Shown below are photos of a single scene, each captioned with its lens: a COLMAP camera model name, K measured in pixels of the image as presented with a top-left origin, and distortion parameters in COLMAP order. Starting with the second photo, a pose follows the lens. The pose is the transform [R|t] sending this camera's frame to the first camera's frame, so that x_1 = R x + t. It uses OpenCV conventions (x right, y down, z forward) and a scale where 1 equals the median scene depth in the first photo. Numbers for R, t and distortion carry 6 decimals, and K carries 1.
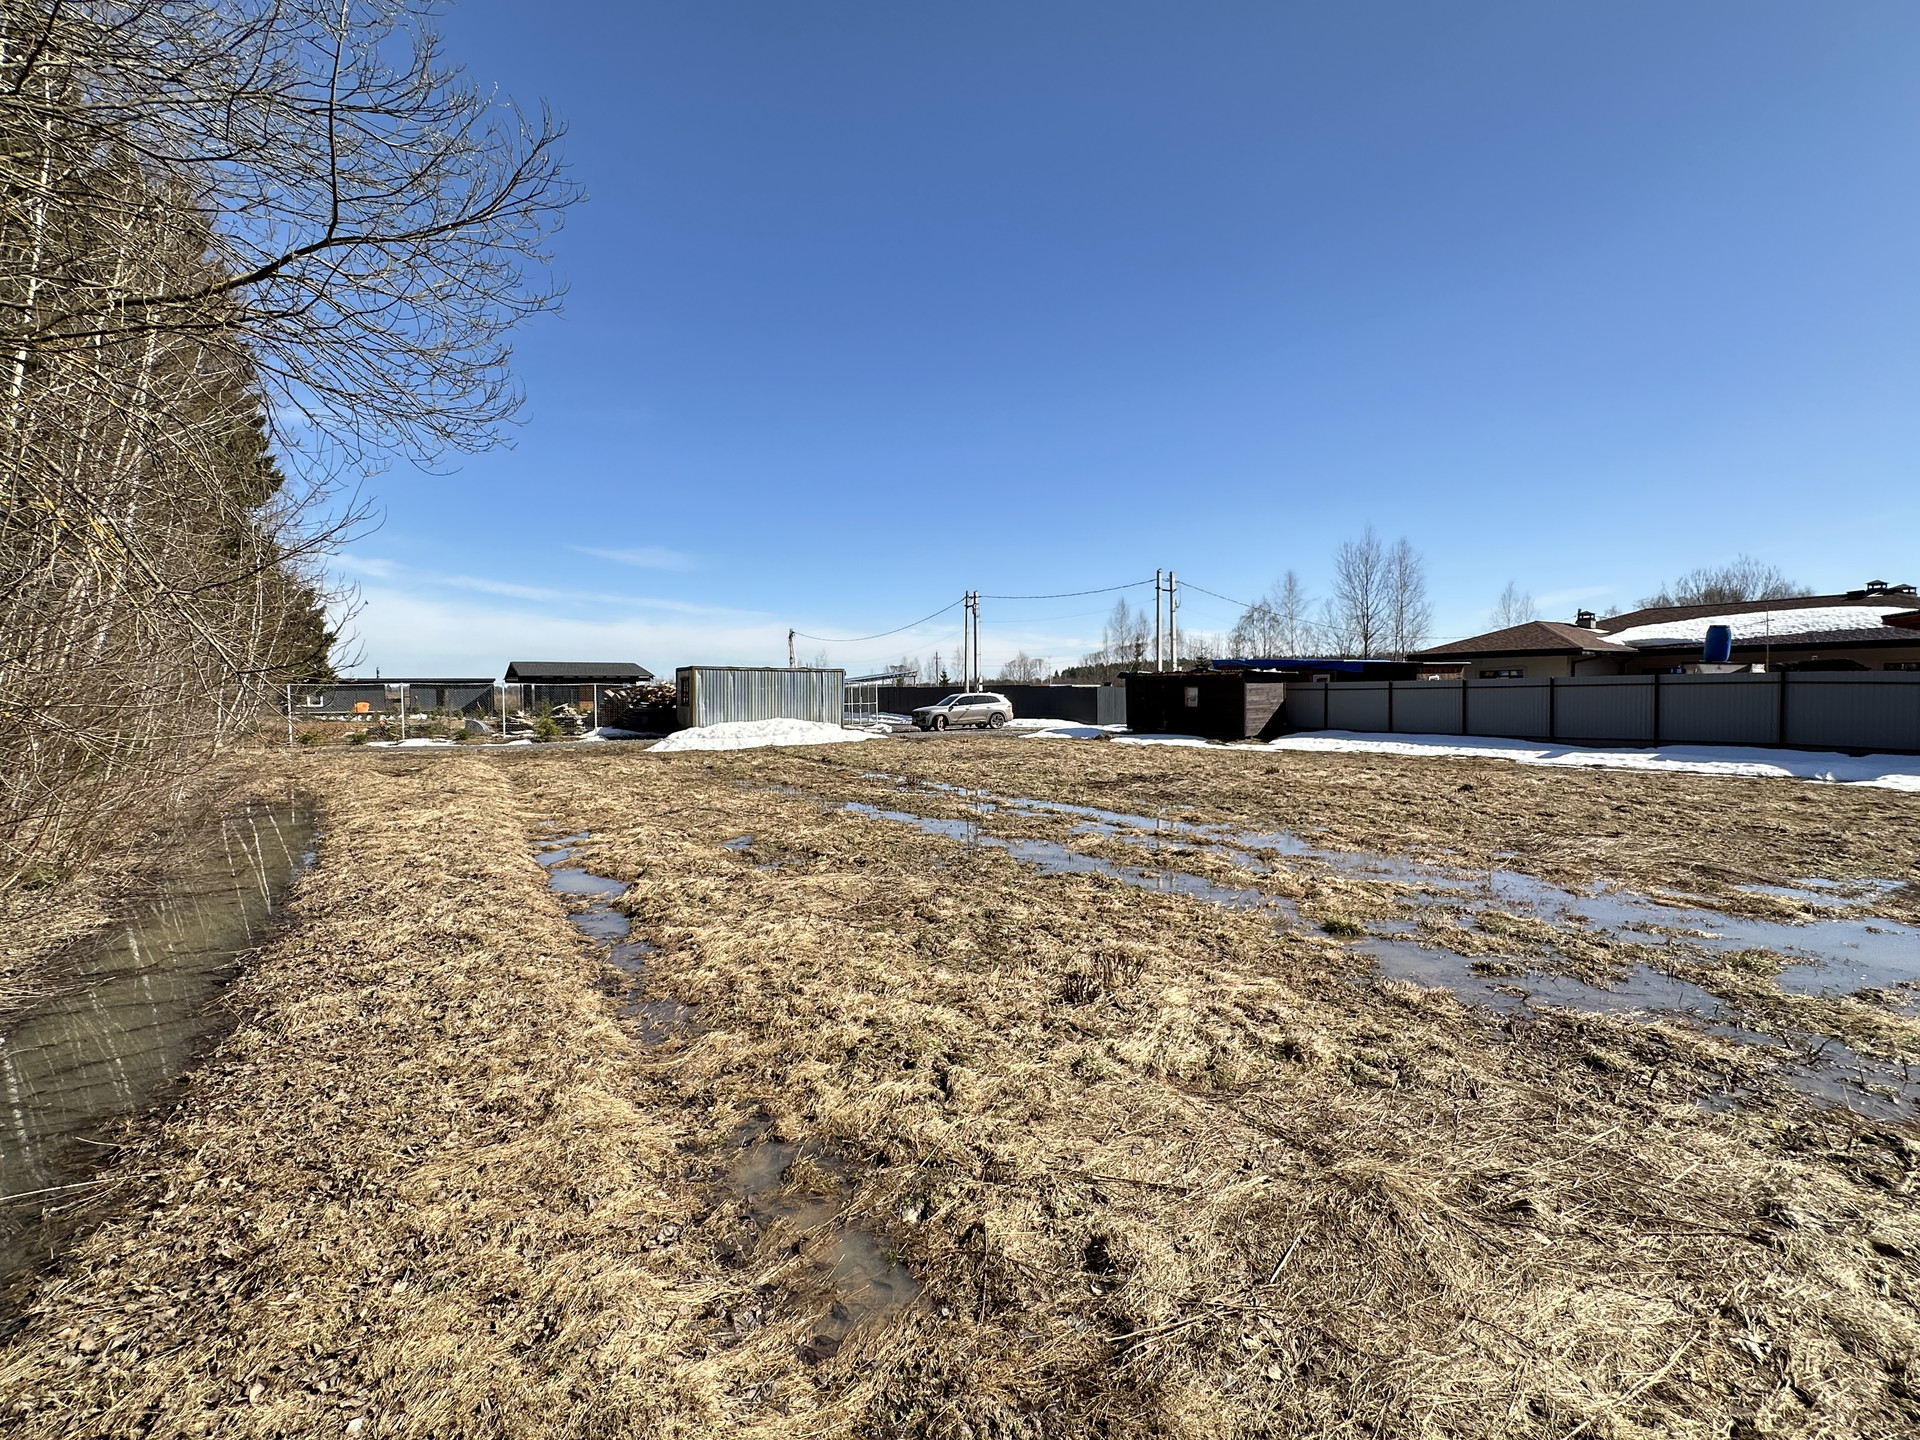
lens RADIAL K [[884.0, 0, 962.8], [0, 884.0, 719.9], [0, 0, 1]] dist [-0.000669, 0.001374]
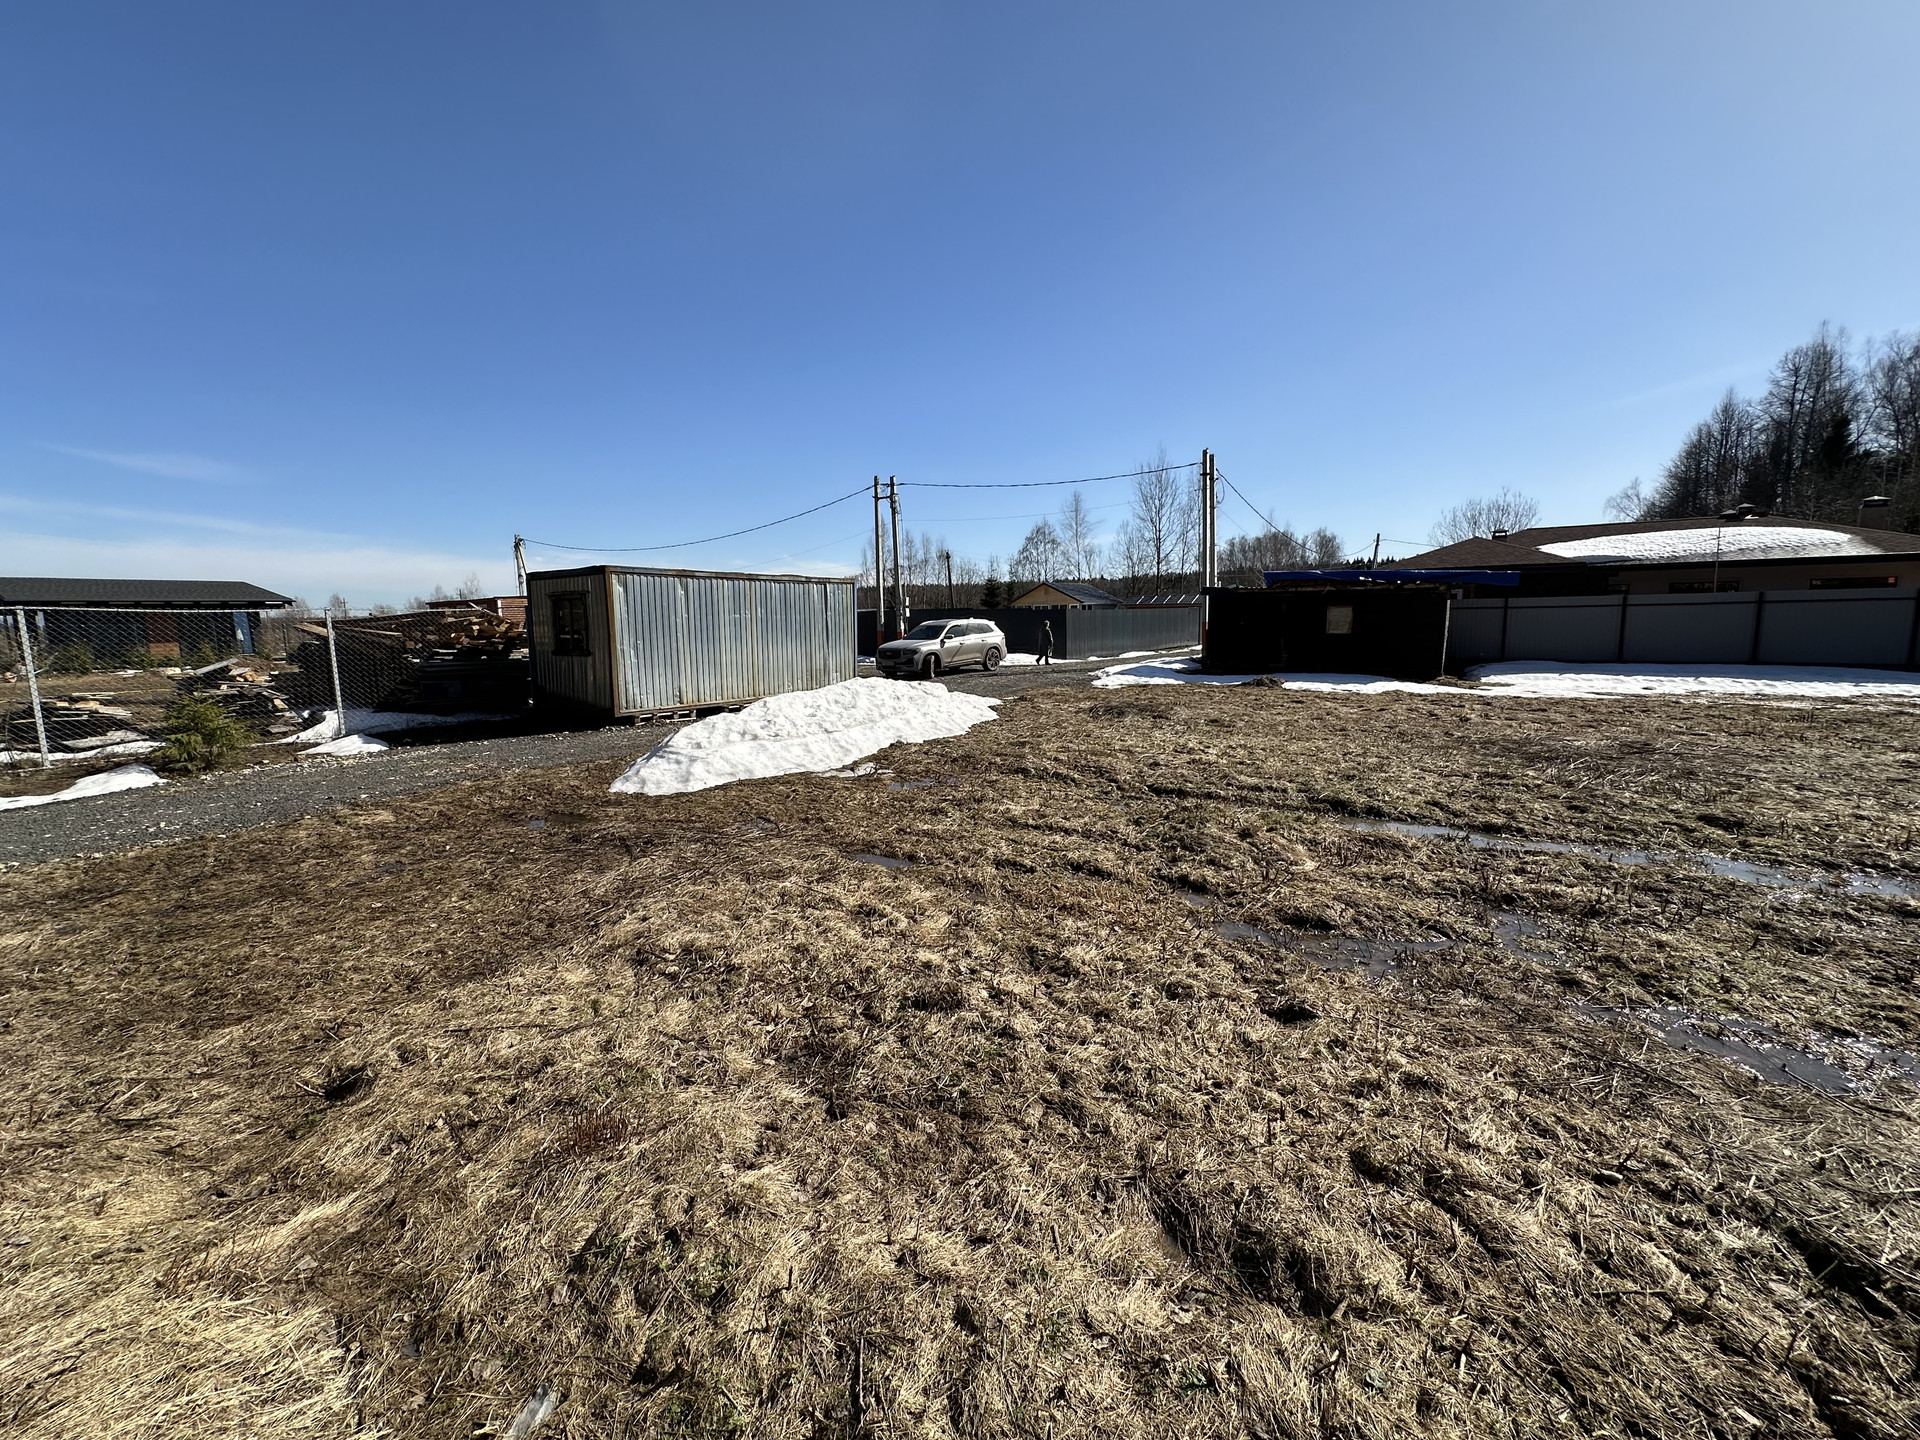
lens RADIAL K [[766.1, 0, 926.1], [0, 766.1, 724.4], [0, 0, 1]] dist [0.000522, 0.000162]
pose [[0.913796, -0.068637, 0.400331, -1.021516], [0.025700, 0.993414, 0.111657, -0.066129], [-0.405359, -0.091743, 0.909543, 1.858692]]
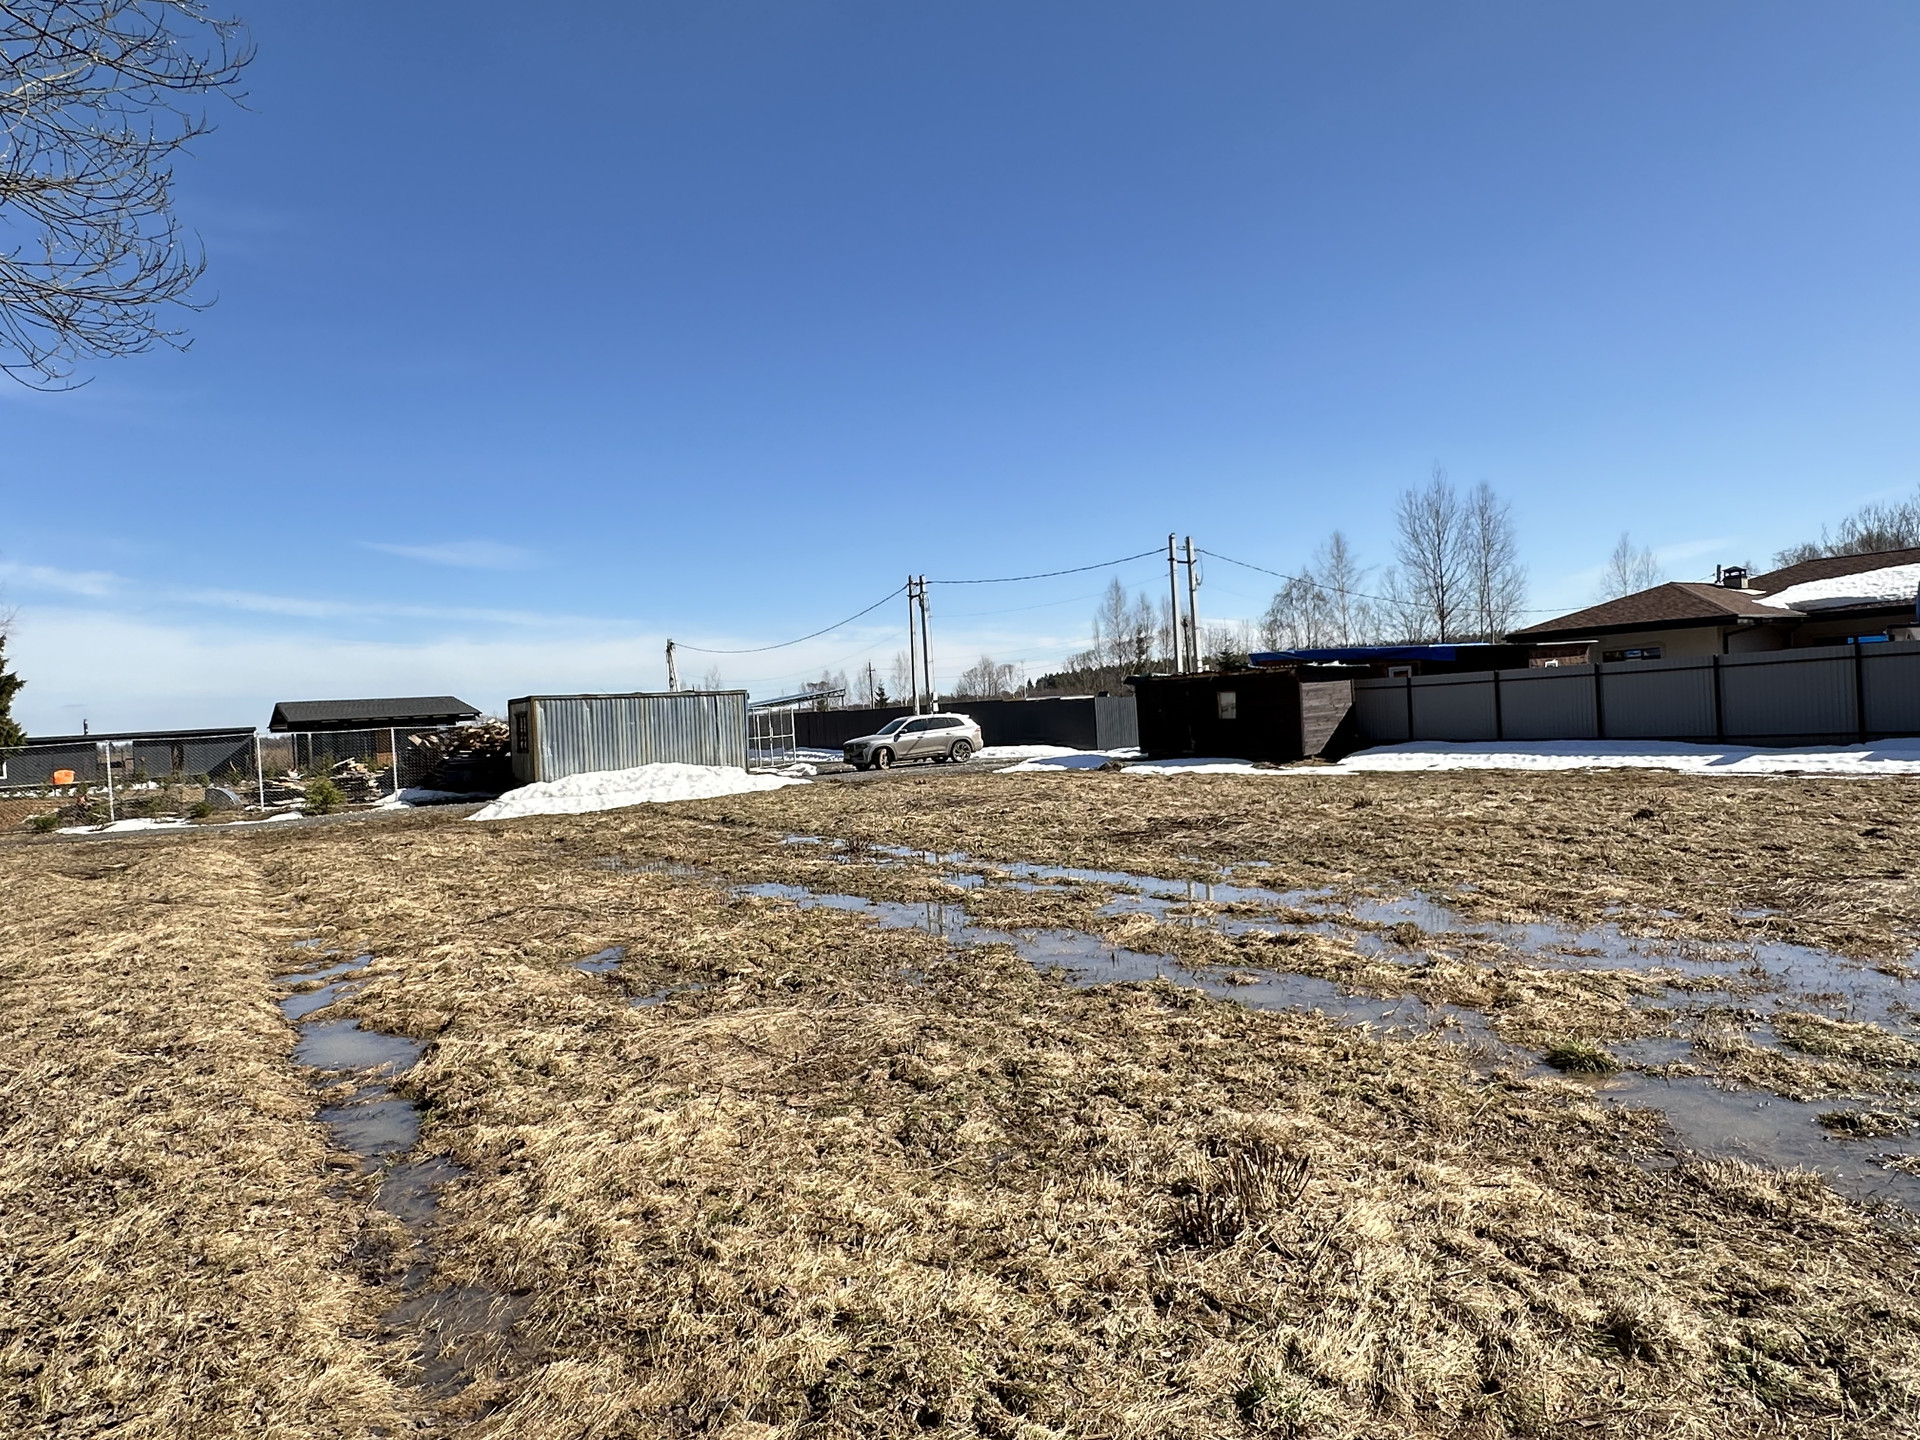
lens RADIAL K [[1179.4, 0, 959.8], [0, 1179.4, 723.1], [0, 0, 1]] dist [0.001256, 0.000806]
pose [[0.997710, -0.049246, 0.046369, -0.024782], [0.050296, 0.998497, -0.021764, -0.004325], [-0.045227, 0.024047, 0.998687, 0.127979]]
